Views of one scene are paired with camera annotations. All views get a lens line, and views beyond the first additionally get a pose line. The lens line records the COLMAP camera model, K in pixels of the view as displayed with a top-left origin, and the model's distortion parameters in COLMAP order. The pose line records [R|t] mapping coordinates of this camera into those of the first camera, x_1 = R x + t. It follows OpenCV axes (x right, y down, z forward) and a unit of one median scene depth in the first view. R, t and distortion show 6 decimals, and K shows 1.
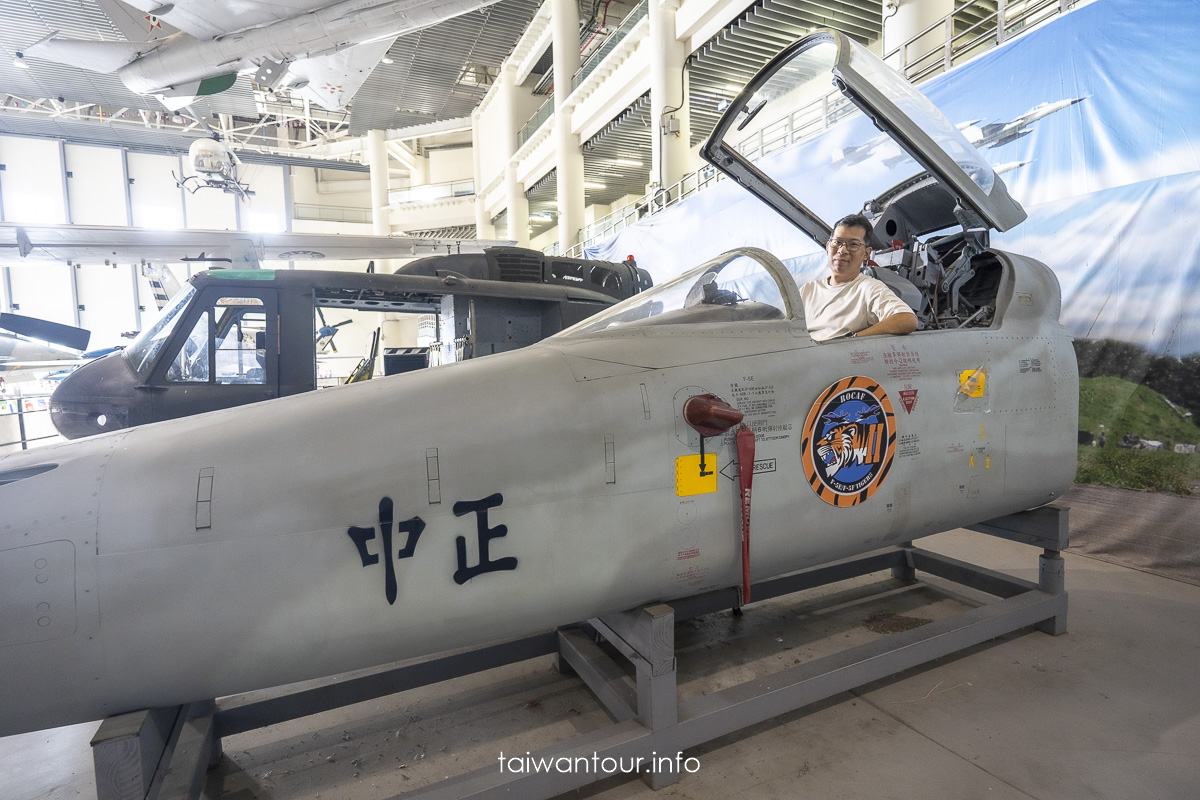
lens RADIAL K [[614.3, 0, 600.0], [0, 614.3, 400.0], [0, 0, 1]] dist [-0.001771, -0.000124]
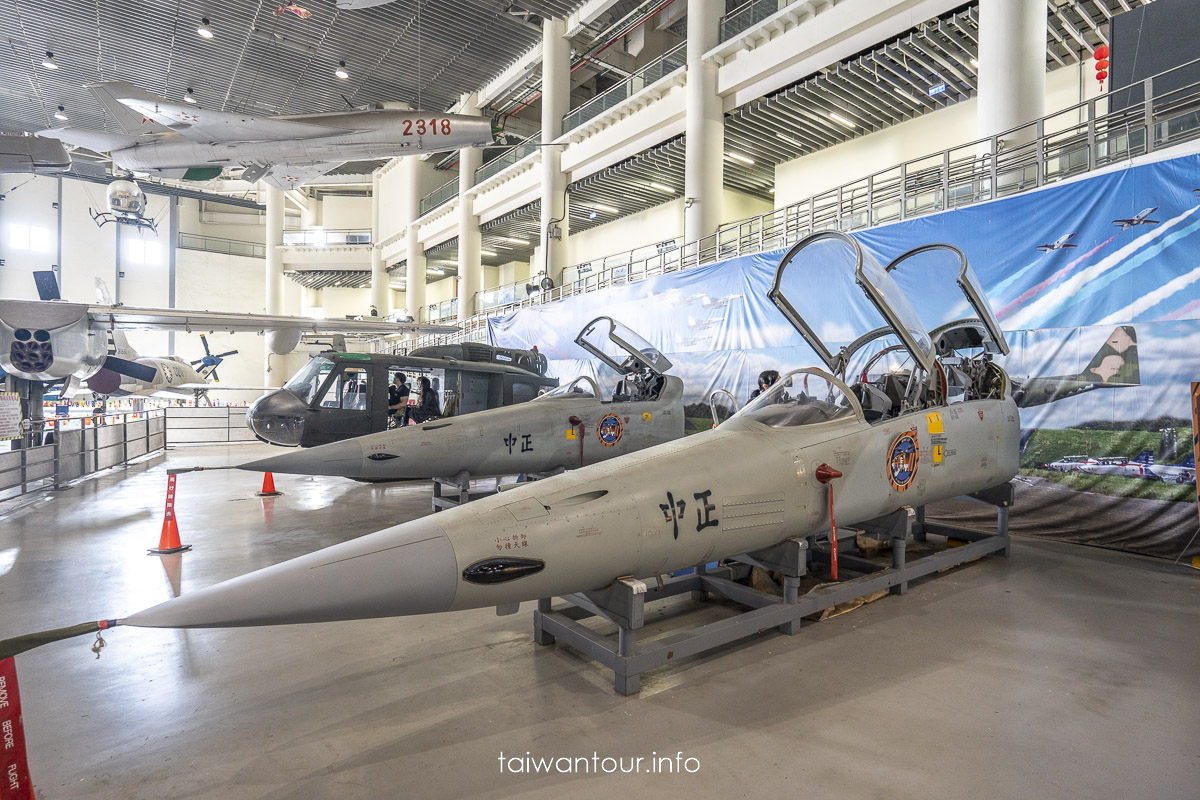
lens RADIAL K [[614.3, 0, 600.0], [0, 614.3, 400.0], [0, 0, 1]] dist [-0.001771, -0.000124]
pose [[0.977371, 0.040026, 0.207713, -0.056520], [-0.026183, 0.997275, -0.068972, 0.017829], [-0.209908, 0.061973, 0.975755, -0.336448]]
